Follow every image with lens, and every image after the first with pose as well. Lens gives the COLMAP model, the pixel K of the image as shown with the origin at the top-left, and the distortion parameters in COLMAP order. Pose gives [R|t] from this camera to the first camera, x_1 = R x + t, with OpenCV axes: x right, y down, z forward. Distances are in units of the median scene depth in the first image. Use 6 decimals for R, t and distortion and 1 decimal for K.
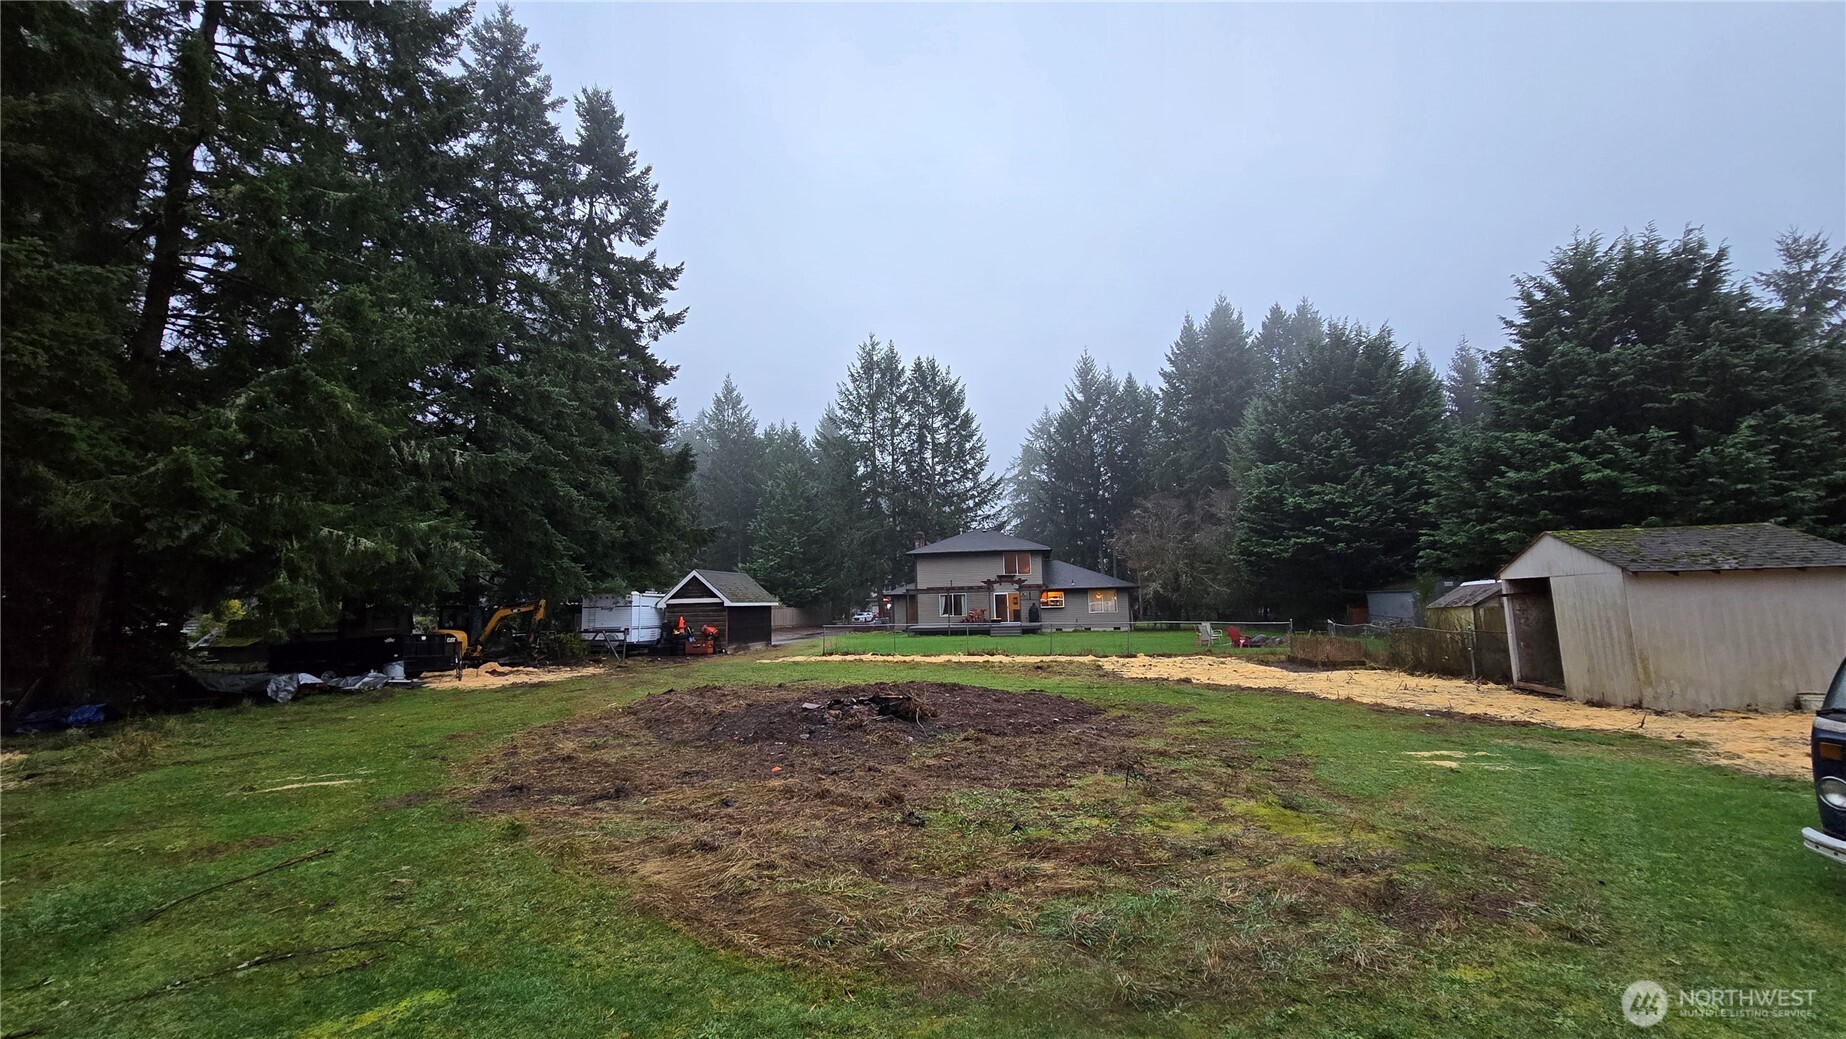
lens RADIAL K [[751.9, 0, 928.3], [0, 751.9, 515.7], [0, 0, 1]] dist [-0.004189, 0.000485]
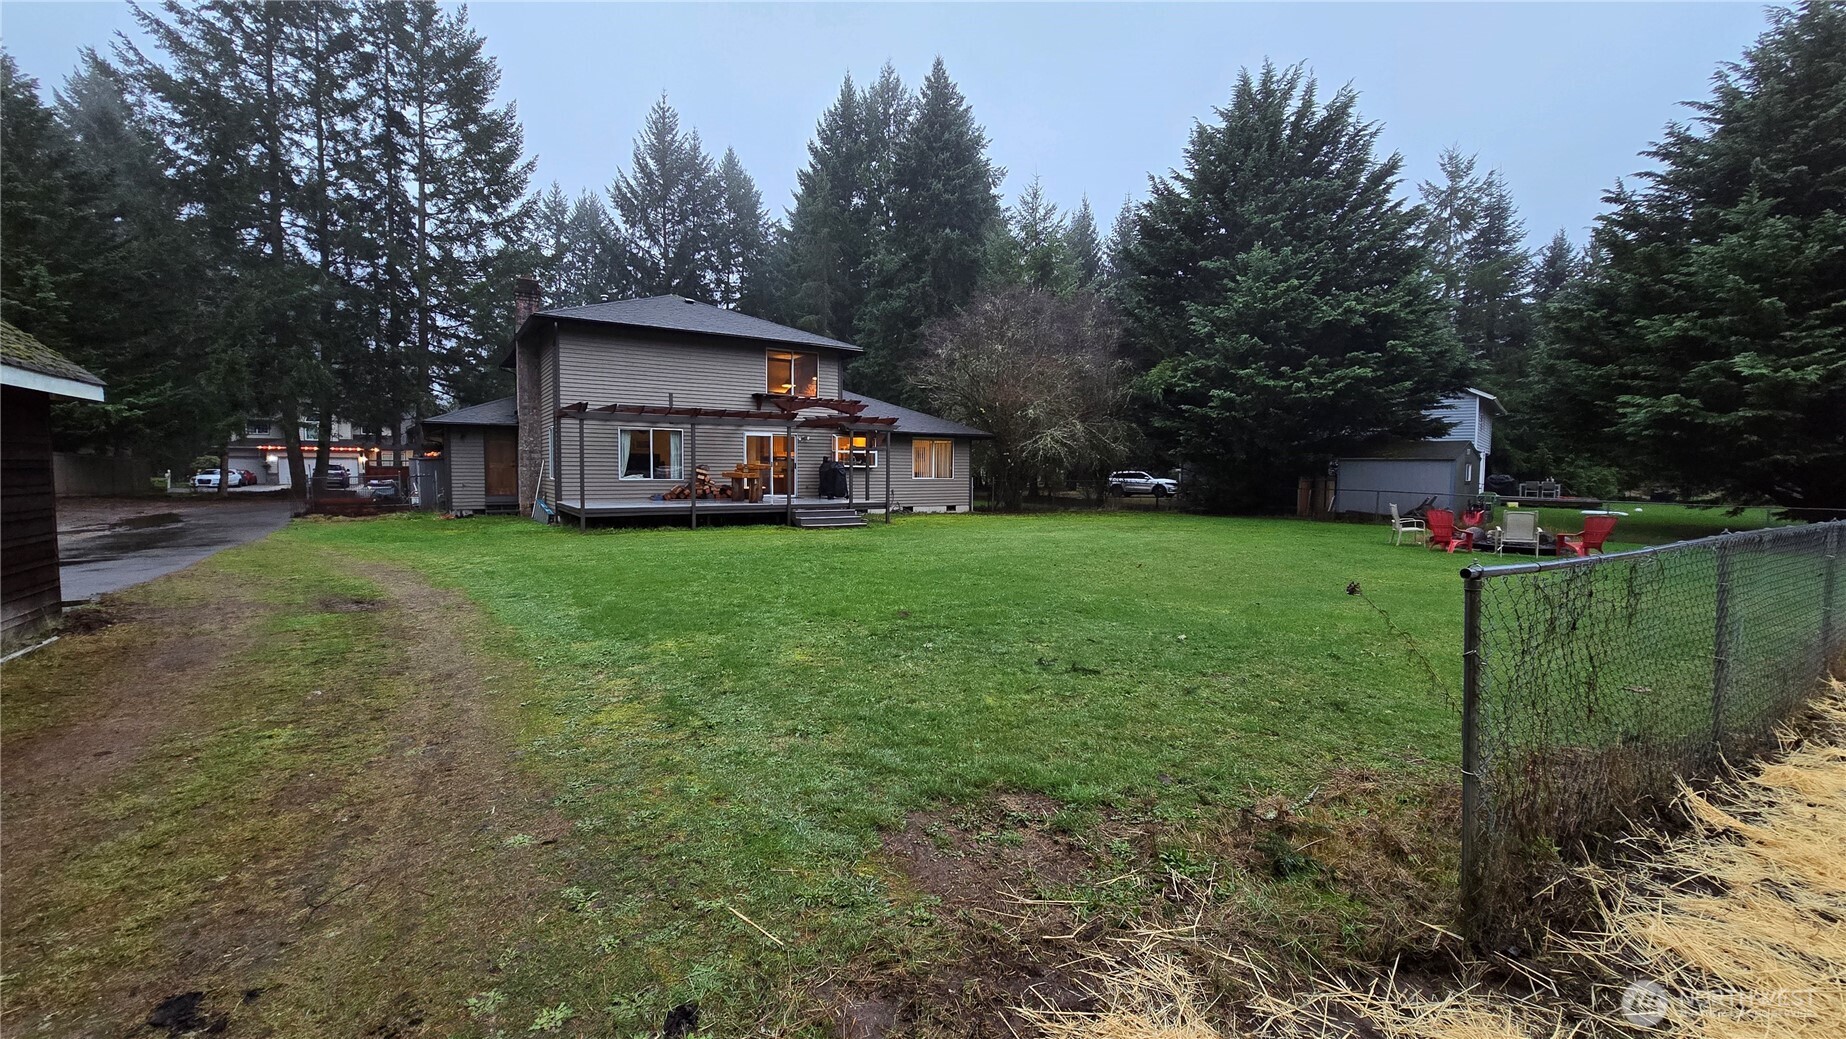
lens RADIAL K [[751.9, 0, 921.5], [0, 751.9, 516.3], [0, 0, 1]] dist [-0.004189, 0.000485]
pose [[0.750153, -0.007746, 0.661219, -0.150127], [-0.106140, 0.985556, 0.131961, 0.088768], [-0.652690, -0.169173, 0.738496, 0.631409]]
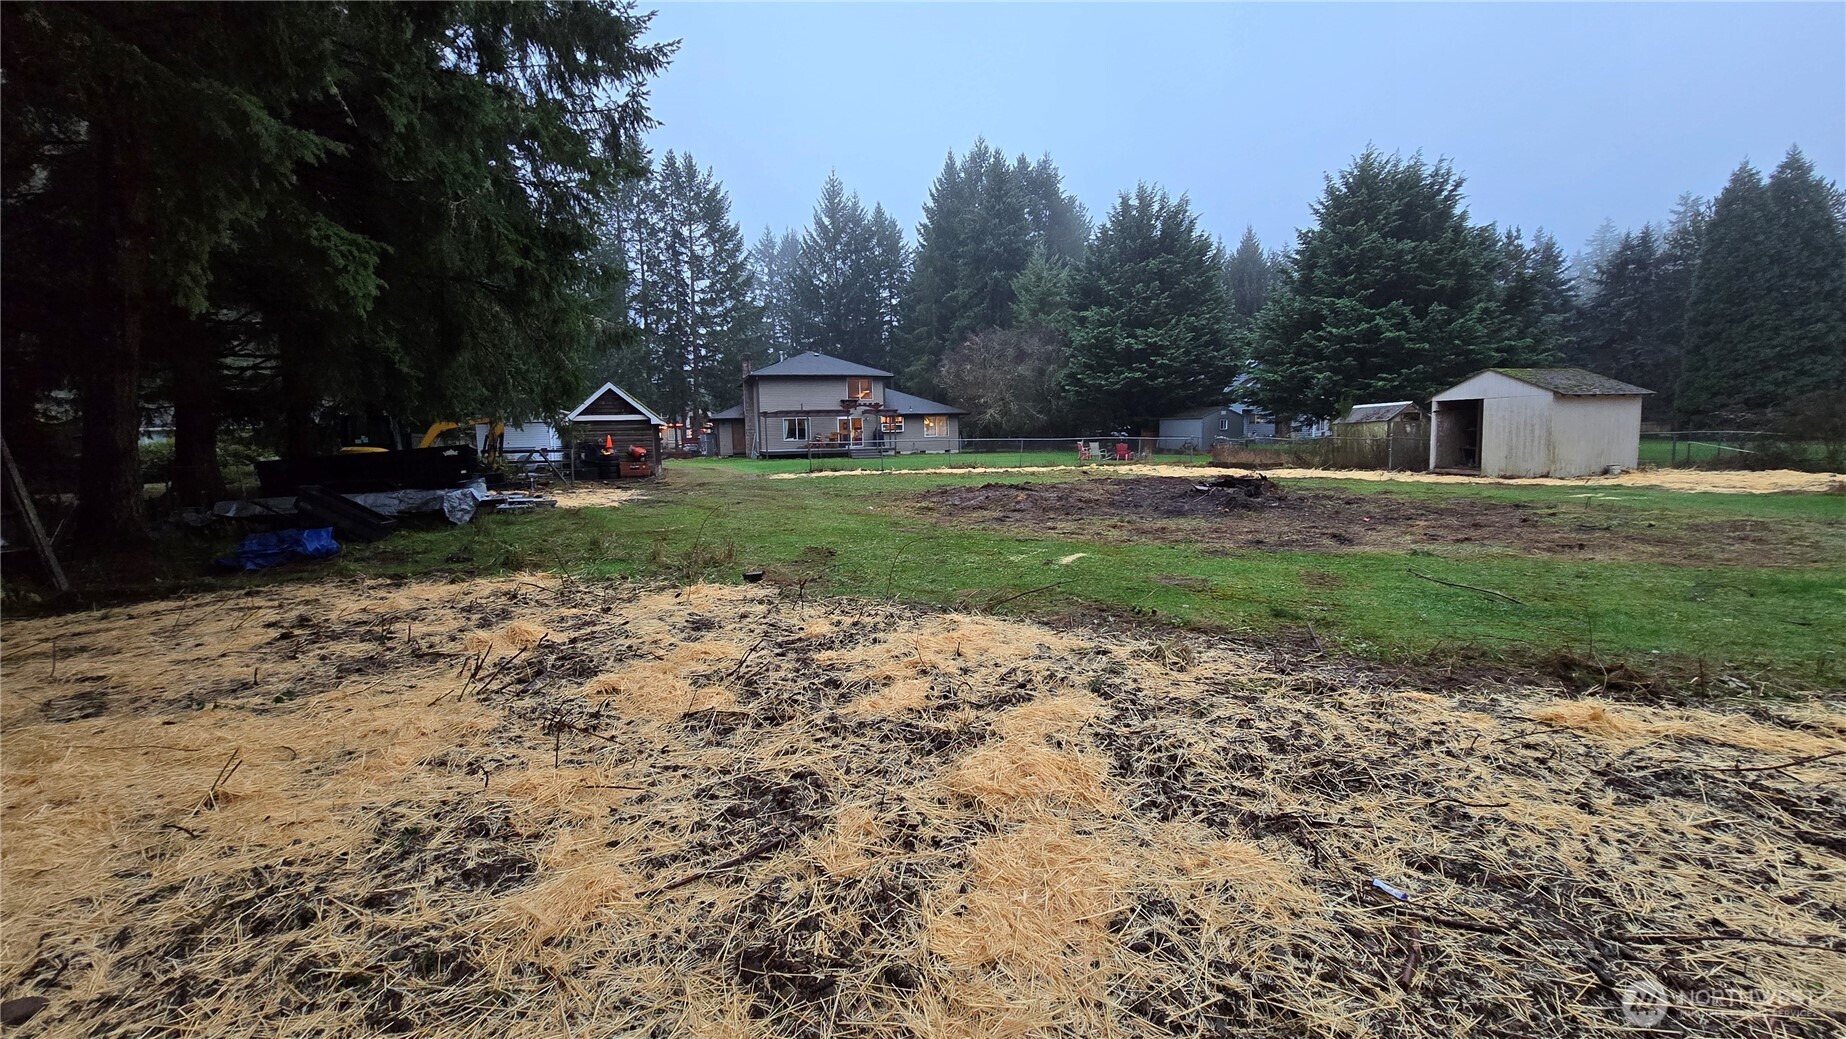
lens RADIAL K [[751.9, 0, 920.9], [0, 751.9, 513.0], [0, 0, 1]] dist [-0.004189, 0.000485]
pose [[0.899530, -0.042062, 0.434830, -0.284004], [-0.052062, 0.977939, 0.202298, 0.018917], [-0.433746, -0.204611, 0.877496, 0.031840]]
